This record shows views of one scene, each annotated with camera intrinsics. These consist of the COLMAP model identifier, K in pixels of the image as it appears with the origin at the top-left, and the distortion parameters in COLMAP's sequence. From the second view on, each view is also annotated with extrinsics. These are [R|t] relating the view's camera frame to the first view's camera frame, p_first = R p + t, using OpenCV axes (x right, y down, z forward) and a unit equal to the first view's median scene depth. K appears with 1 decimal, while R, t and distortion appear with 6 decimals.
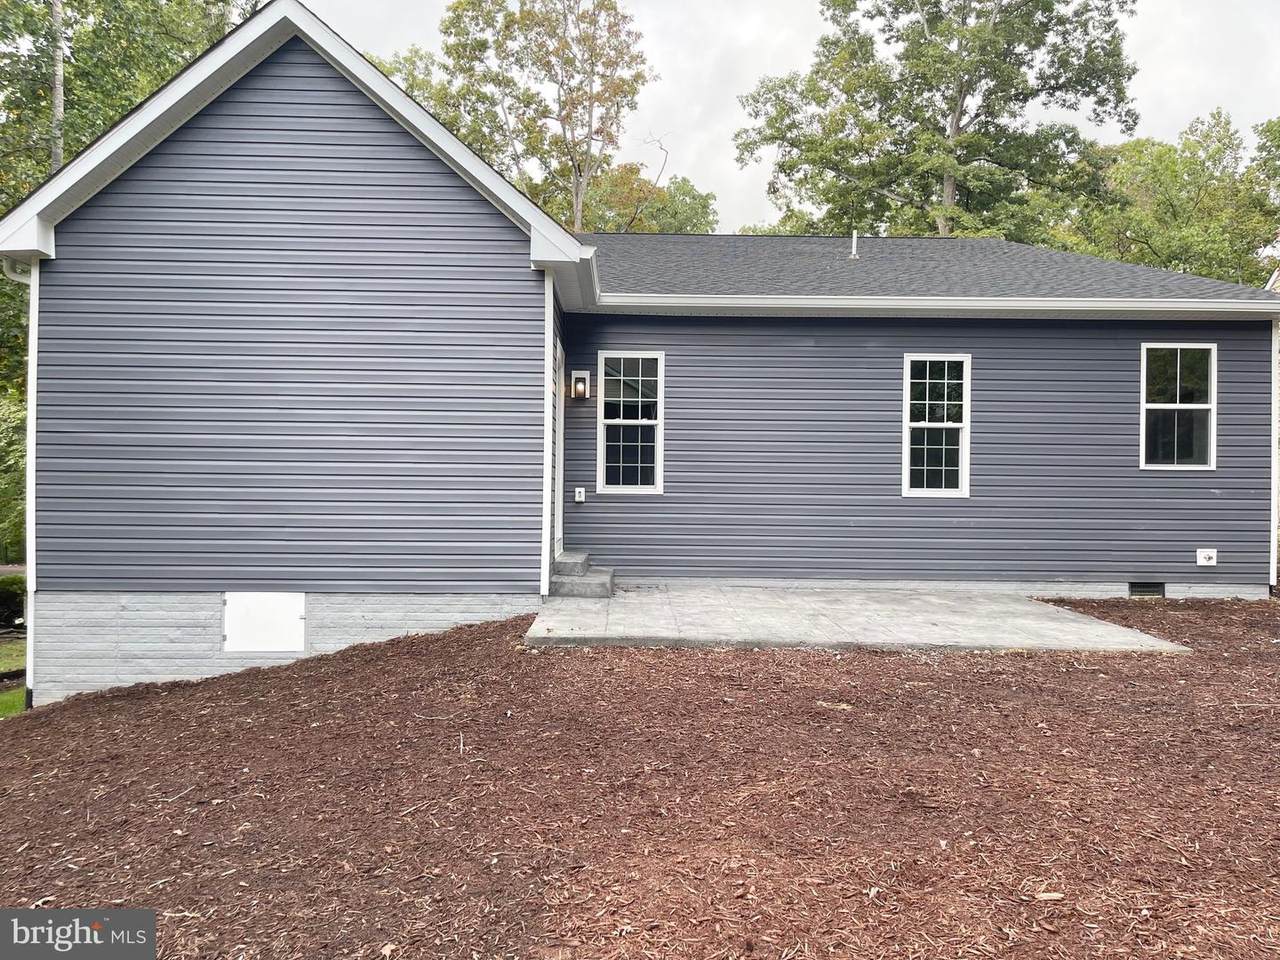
lens RADIAL K [[920.4, 0, 640.0], [0, 920.4, 480.0], [0, 0, 1]] dist [0.028654, -0.002241]
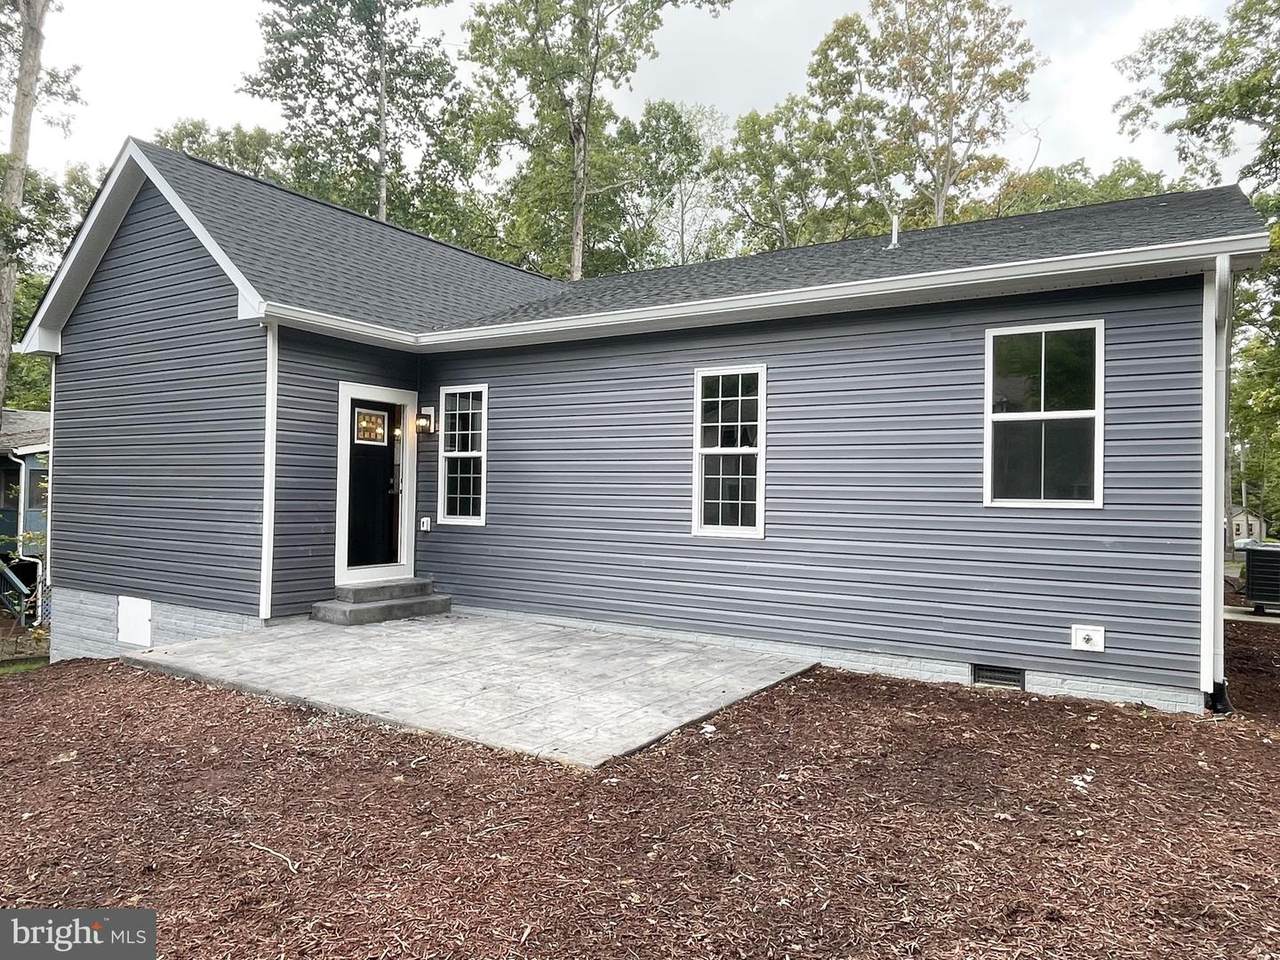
lens RADIAL K [[879.2, 0, 640.0], [0, 879.2, 480.0], [0, 0, 1]] dist [0.032227, -0.044565]
pose [[0.835200, -0.005528, -0.549918, 0.691467], [-0.007191, 0.999754, -0.020971, -0.015355], [0.549899, 0.021470, 0.834955, 0.286973]]
